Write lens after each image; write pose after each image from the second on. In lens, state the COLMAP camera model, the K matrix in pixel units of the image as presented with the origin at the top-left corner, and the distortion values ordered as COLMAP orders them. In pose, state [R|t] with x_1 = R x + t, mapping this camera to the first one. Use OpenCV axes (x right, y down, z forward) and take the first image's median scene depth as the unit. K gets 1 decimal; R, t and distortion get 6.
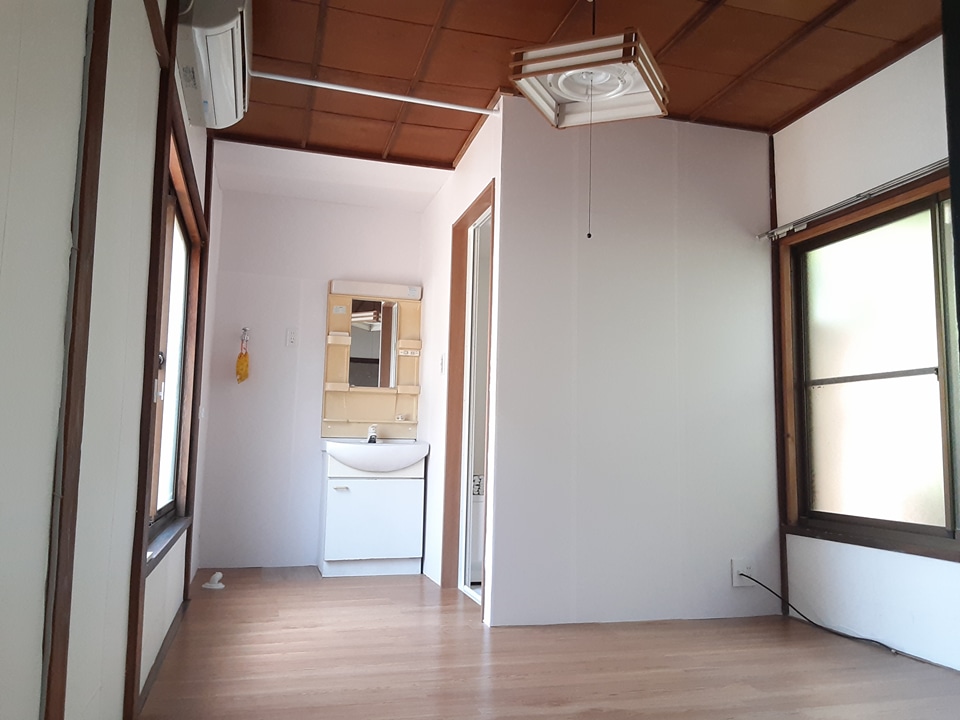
lens RADIAL K [[767.7, 0, 492.3], [0, 767.7, 353.4], [0, 0, 1]] dist [0.117679, -0.192415]
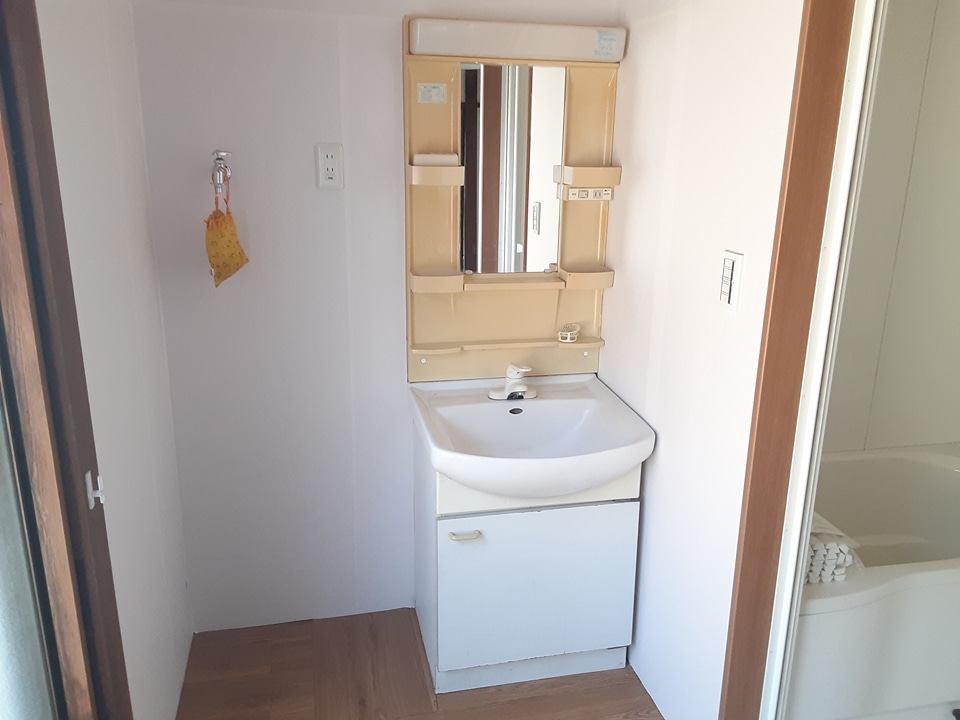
lens RADIAL K [[767.4, 0, 487.2], [0, 767.4, 359.1], [0, 0, 1]] dist [0.113349, -0.170283]
pose [[0.997803, 0.014650, -0.064616, -0.145479], [0.011490, 0.922214, 0.386508, -0.091195], [0.065252, -0.386401, 0.920020, 0.583866]]
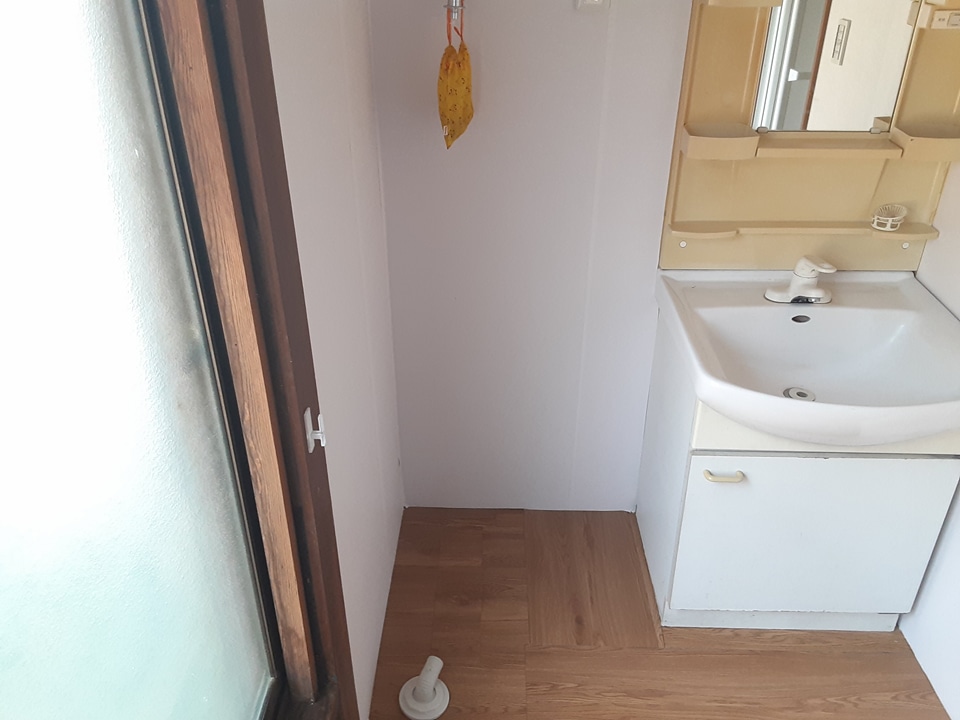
lens RADIAL K [[767.4, 0, 487.2], [0, 767.4, 359.1], [0, 0, 1]] dist [0.113349, -0.170283]
pose [[0.951513, 0.134570, -0.276611, -0.196190], [0.054420, 0.811406, 0.581944, -0.087063], [0.302756, -0.568780, 0.764740, 0.669837]]
